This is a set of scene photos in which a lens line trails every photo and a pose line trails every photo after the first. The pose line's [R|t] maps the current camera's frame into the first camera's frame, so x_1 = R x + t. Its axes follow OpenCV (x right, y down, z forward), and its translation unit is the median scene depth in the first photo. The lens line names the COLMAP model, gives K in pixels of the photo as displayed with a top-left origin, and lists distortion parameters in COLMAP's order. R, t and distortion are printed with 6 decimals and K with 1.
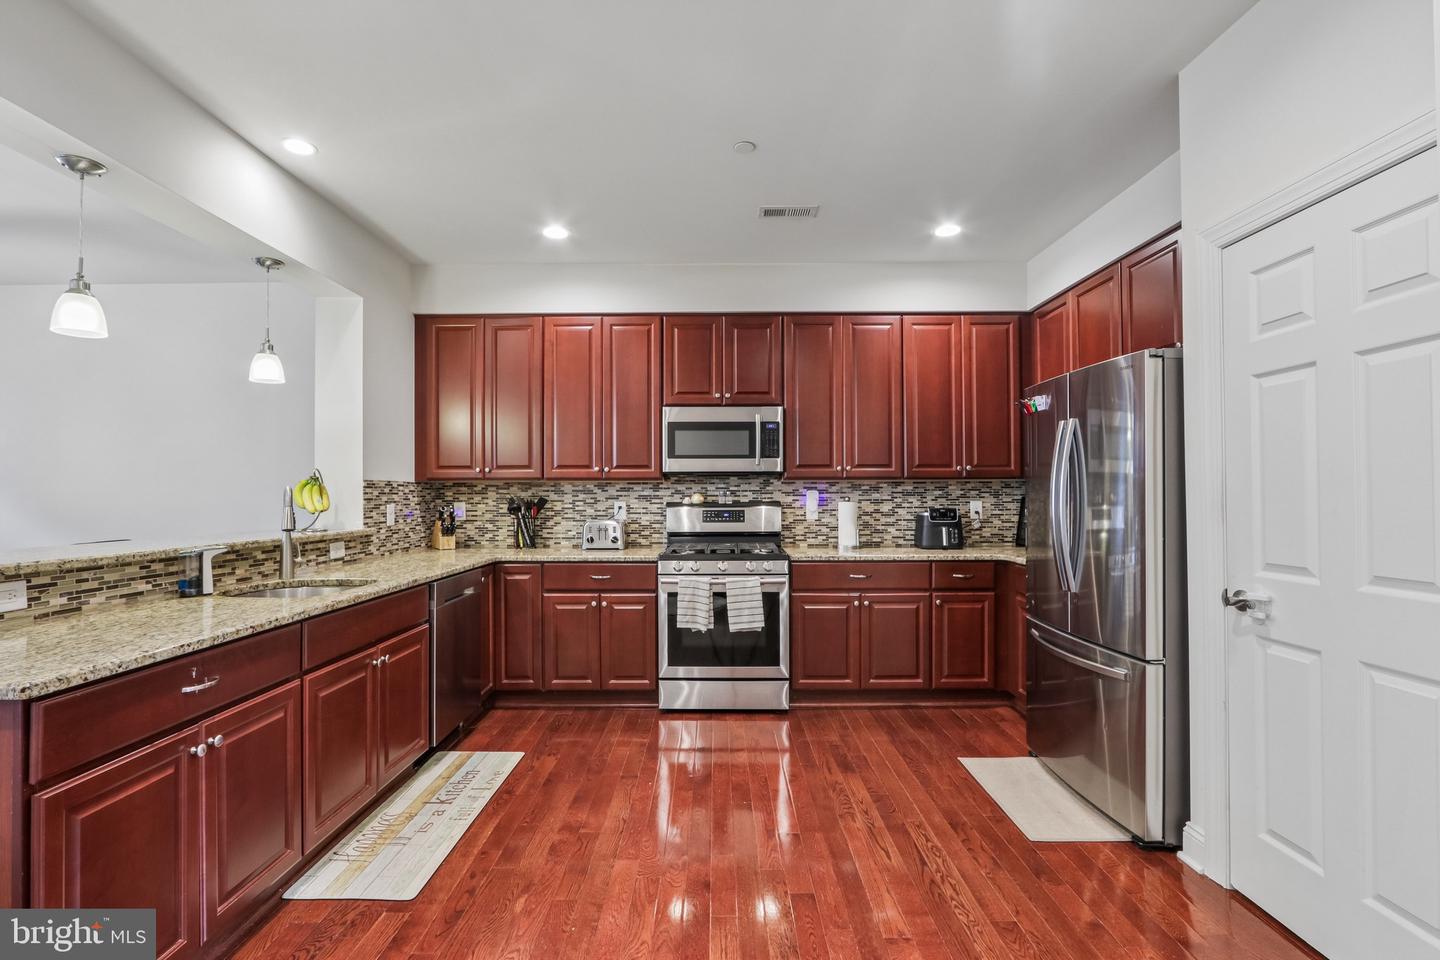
lens RADIAL K [[651.9, 0, 791.4], [0, 651.9, 484.4], [0, 0, 1]] dist [-0.014491, 0.001003]
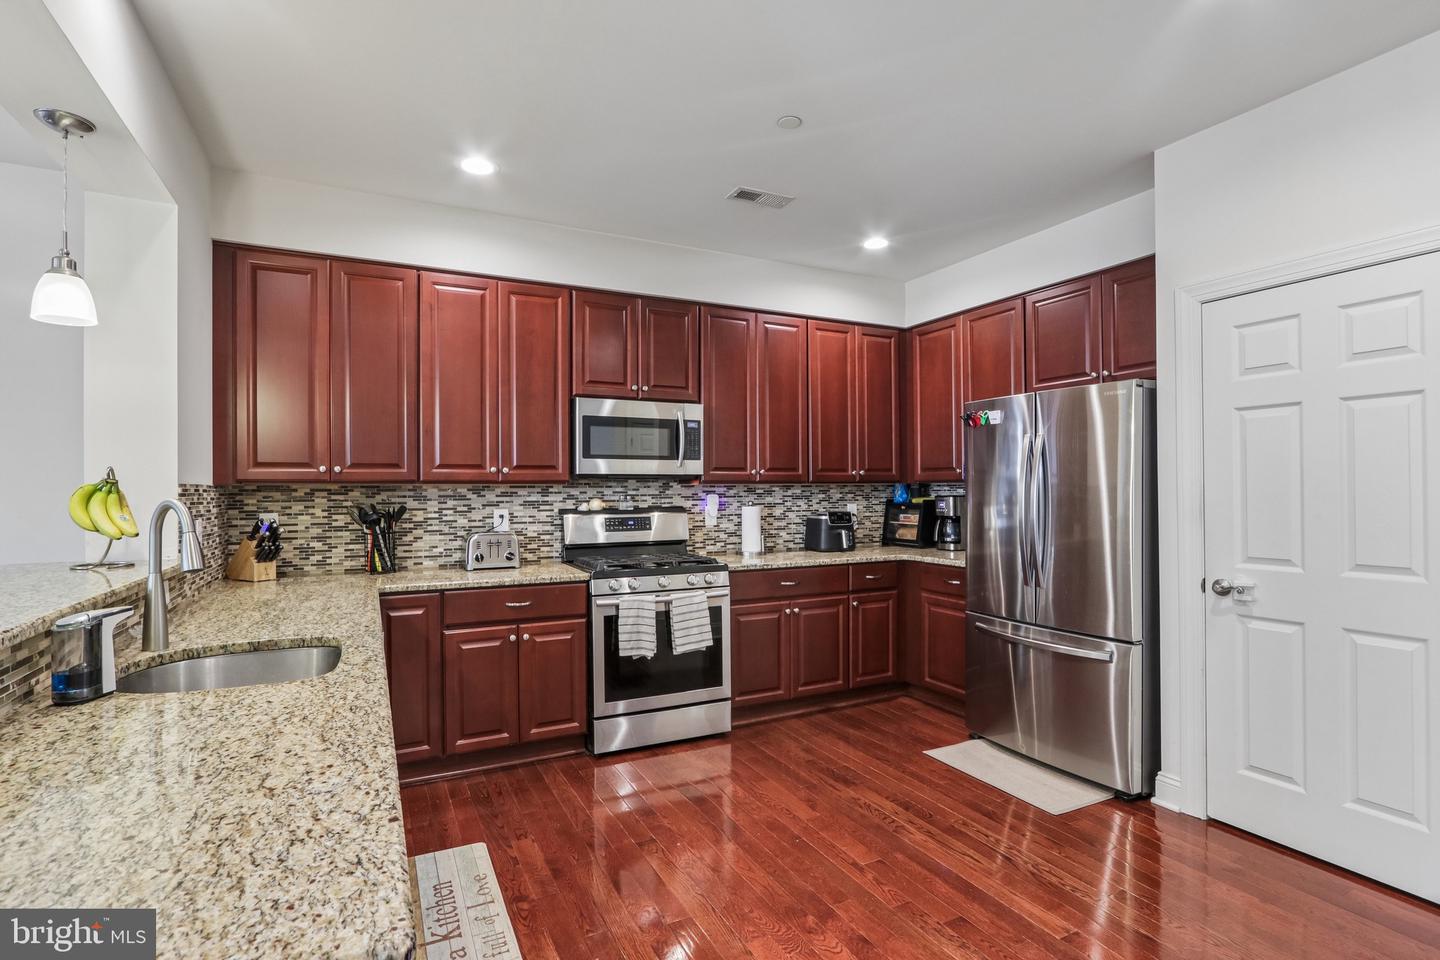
lens RADIAL K [[651.9, 0, 760.4], [0, 651.9, 484.1], [0, 0, 1]] dist [-0.014491, 0.001003]
pose [[0.903360, 0.003683, 0.428867, -0.372168], [-0.005761, 0.999977, 0.003547, -0.011208], [-0.428844, -0.005675, 0.903361, 0.144472]]
